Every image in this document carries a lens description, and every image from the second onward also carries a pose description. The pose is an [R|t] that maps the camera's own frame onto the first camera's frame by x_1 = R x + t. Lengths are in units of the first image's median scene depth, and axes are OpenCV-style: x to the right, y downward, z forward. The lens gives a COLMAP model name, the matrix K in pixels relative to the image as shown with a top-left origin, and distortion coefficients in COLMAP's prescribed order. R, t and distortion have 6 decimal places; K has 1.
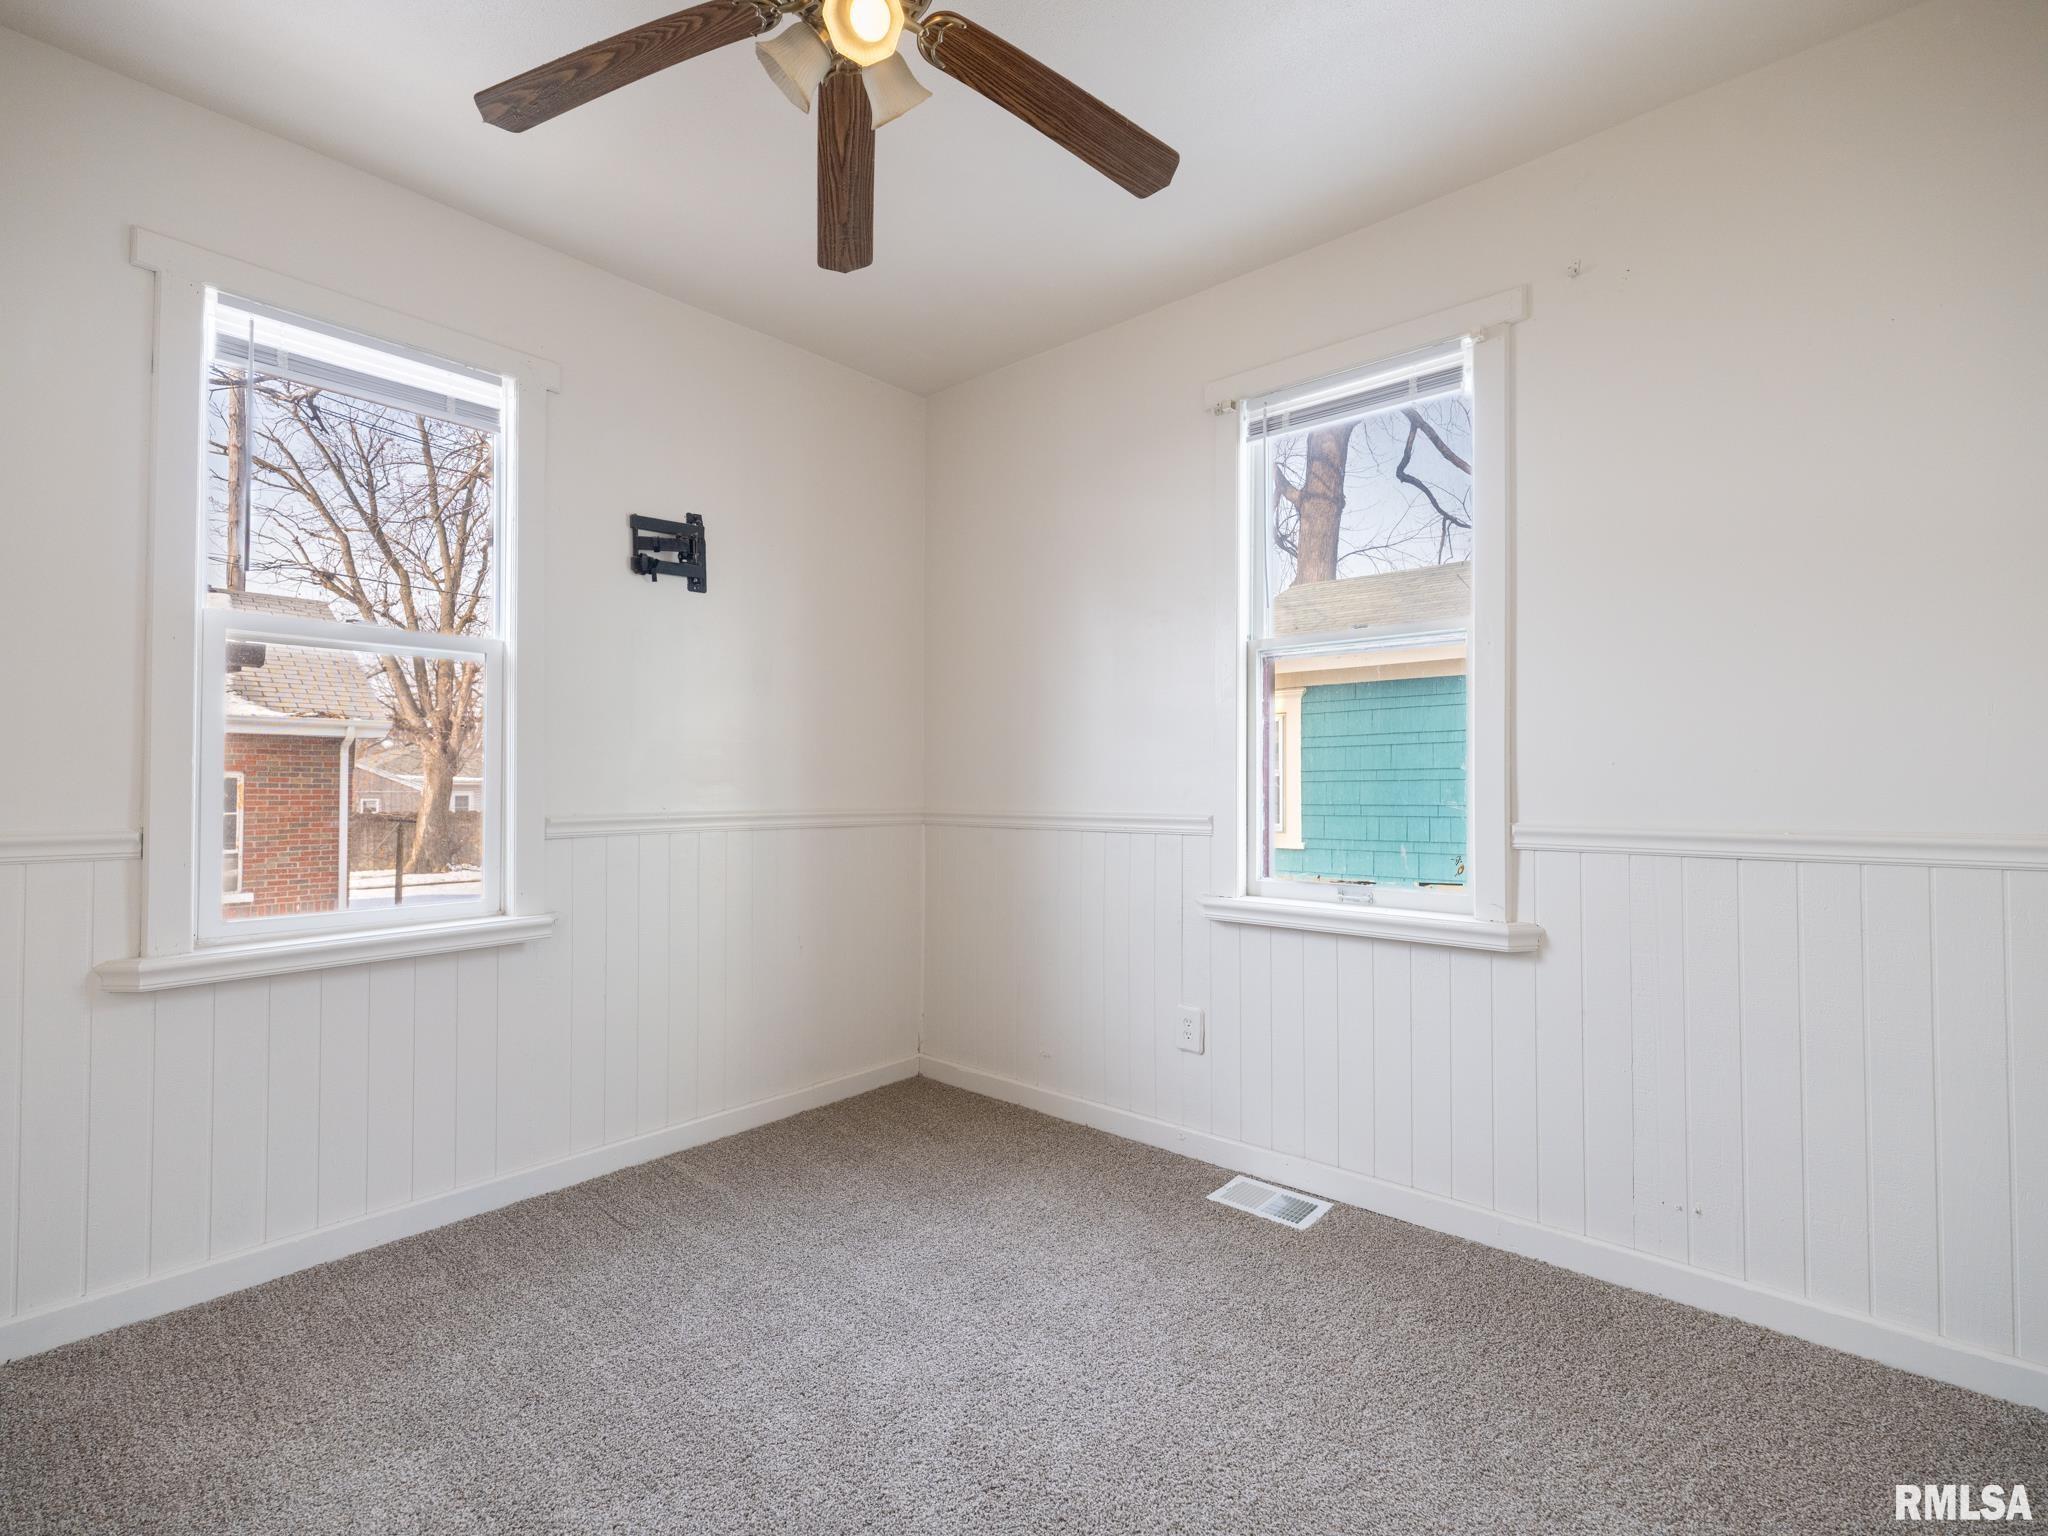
lens RADIAL K [[960.3, 0, 1042.4], [0, 960.3, 766.7], [0, 0, 1]] dist [-0.000814, 0.000870]
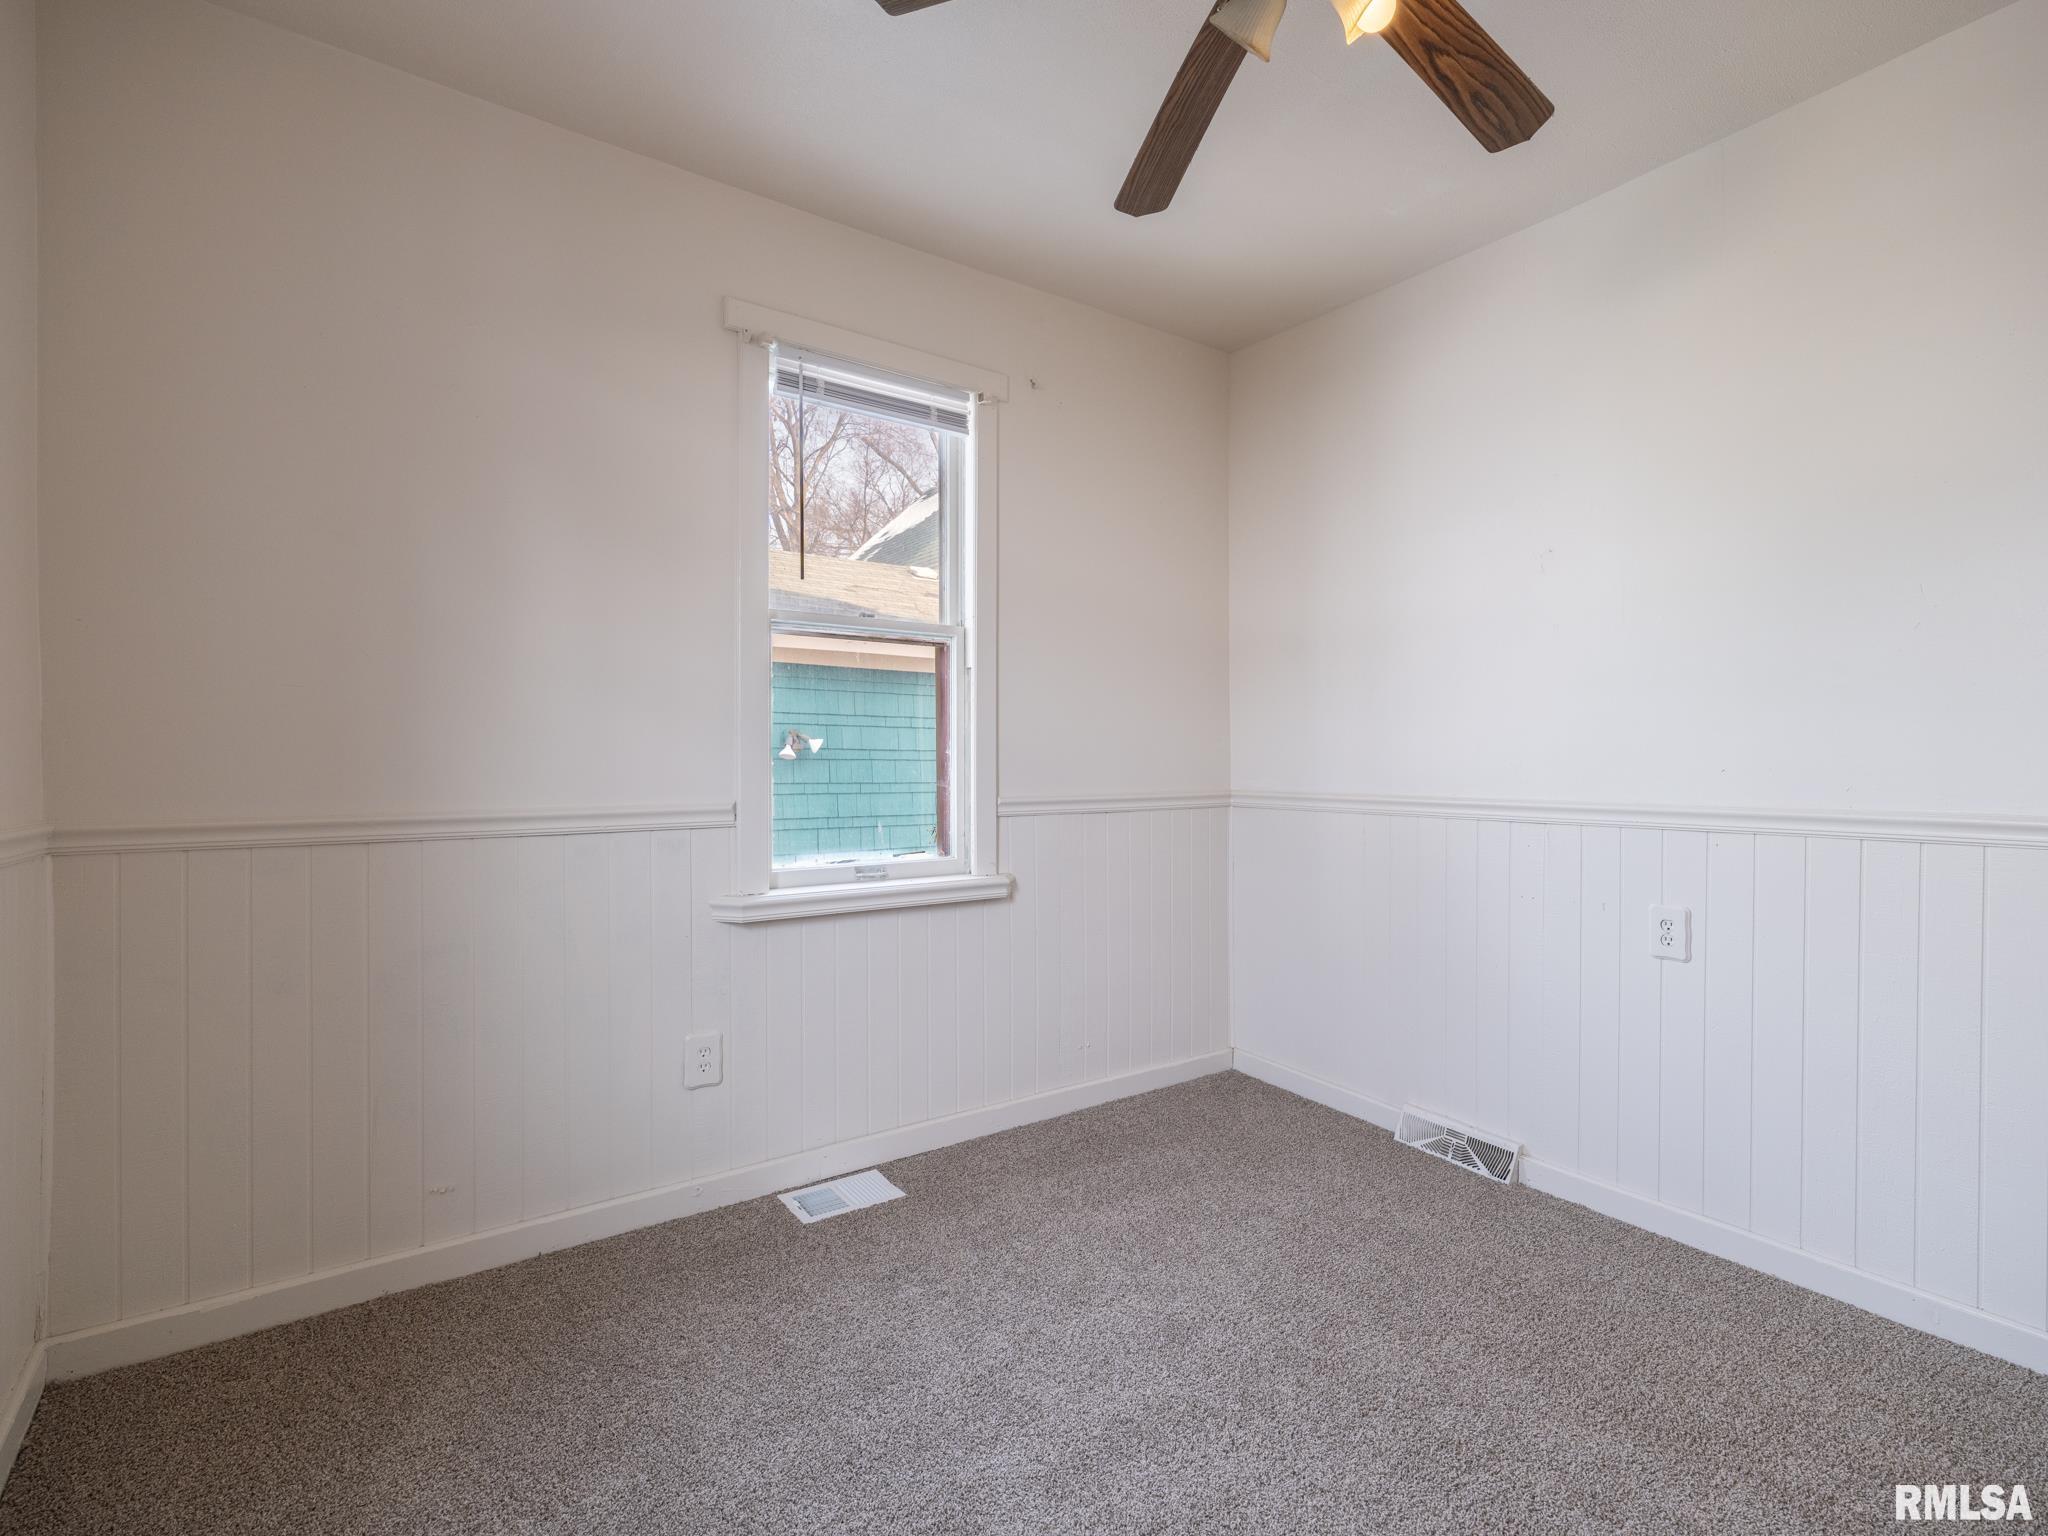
lens RADIAL K [[960.3, 0, 1039.7], [0, 960.3, 770.7], [0, 0, 1]] dist [-0.000814, 0.000870]
pose [[0.232024, -0.005894, 0.972692, -0.624563], [-0.011321, 0.999898, 0.008759, 0.011269], [-0.972644, -0.013045, 0.231934, 0.554018]]
